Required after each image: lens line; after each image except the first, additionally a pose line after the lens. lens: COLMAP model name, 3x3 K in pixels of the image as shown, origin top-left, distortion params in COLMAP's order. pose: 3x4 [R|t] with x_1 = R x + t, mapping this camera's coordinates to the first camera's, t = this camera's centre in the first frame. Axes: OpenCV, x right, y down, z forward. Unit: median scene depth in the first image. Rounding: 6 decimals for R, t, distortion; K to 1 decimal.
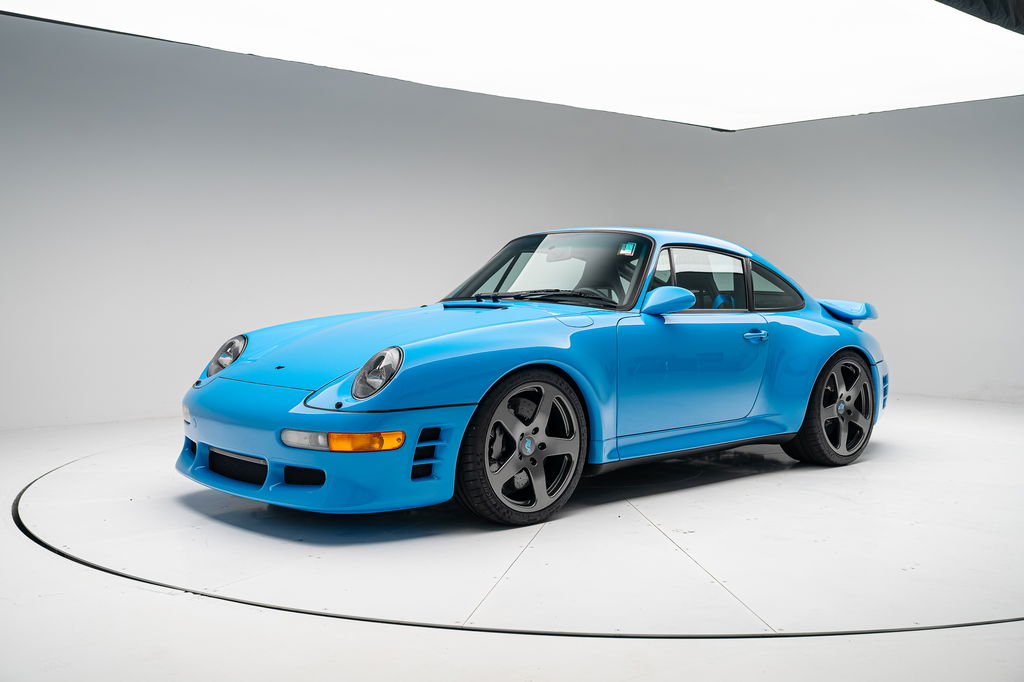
lens RADIAL K [[1146.1, 0, 509.5], [0, 1146.1, 339.4], [0, 0, 1]] dist [0.004964, 0.000000]
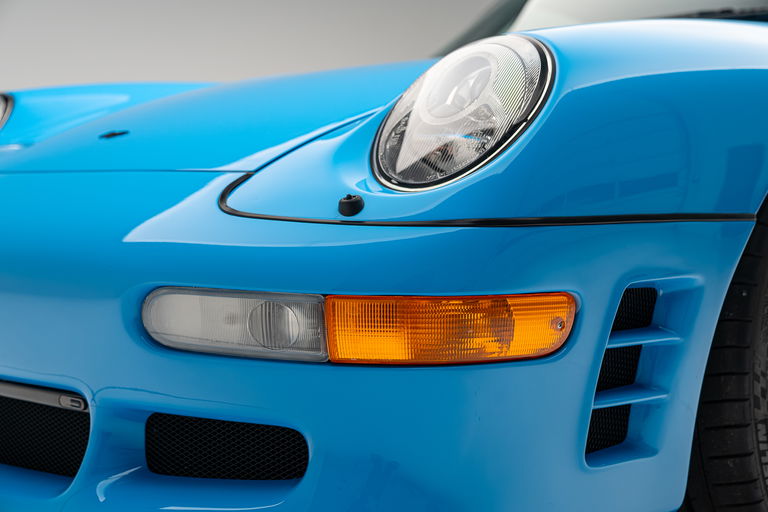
lens RADIAL K [[1113.5, 0, 384.0], [0, 1113.5, 253.4], [0, 0, 1]] dist [0.137261, 0.000000]
pose [[0.993198, 0.008369, 0.116139, -0.164464], [-0.007396, 0.999934, -0.008799, 0.068121], [-0.116205, 0.007880, 0.993194, 0.678854]]
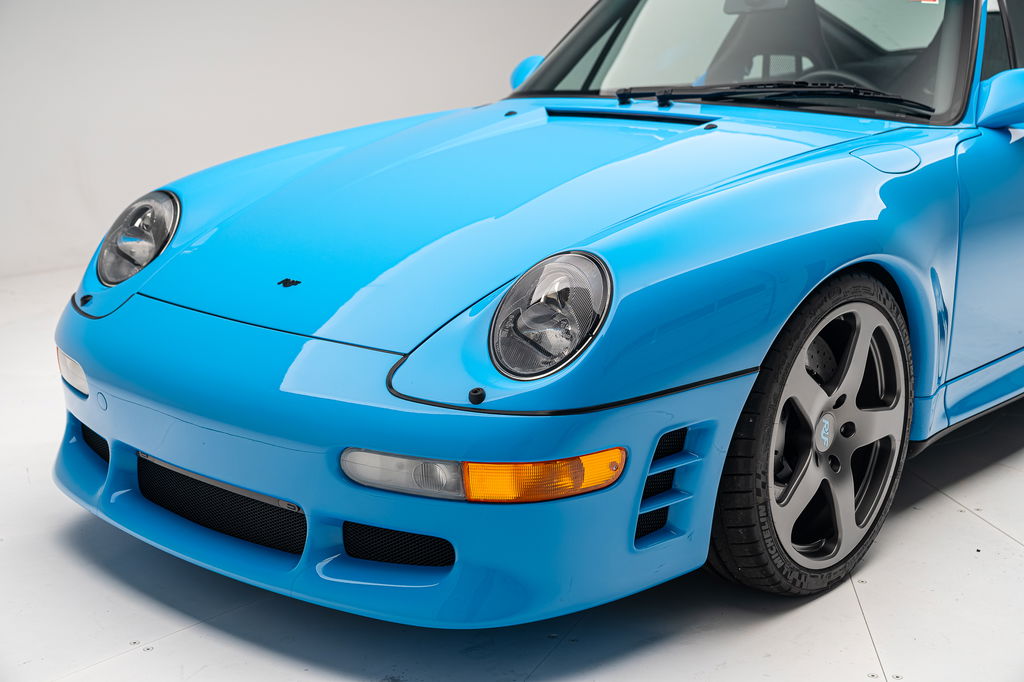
lens RADIAL K [[1484.7, 0, 511.1], [0, 1484.7, 346.0], [0, 0, 1]] dist [0.137261, 0.000000]
pose [[0.992928, -0.039587, 0.111926, -0.189102], [0.017428, 0.981160, 0.192410, -0.068400], [-0.117435, -0.189098, 0.974911, 0.416752]]
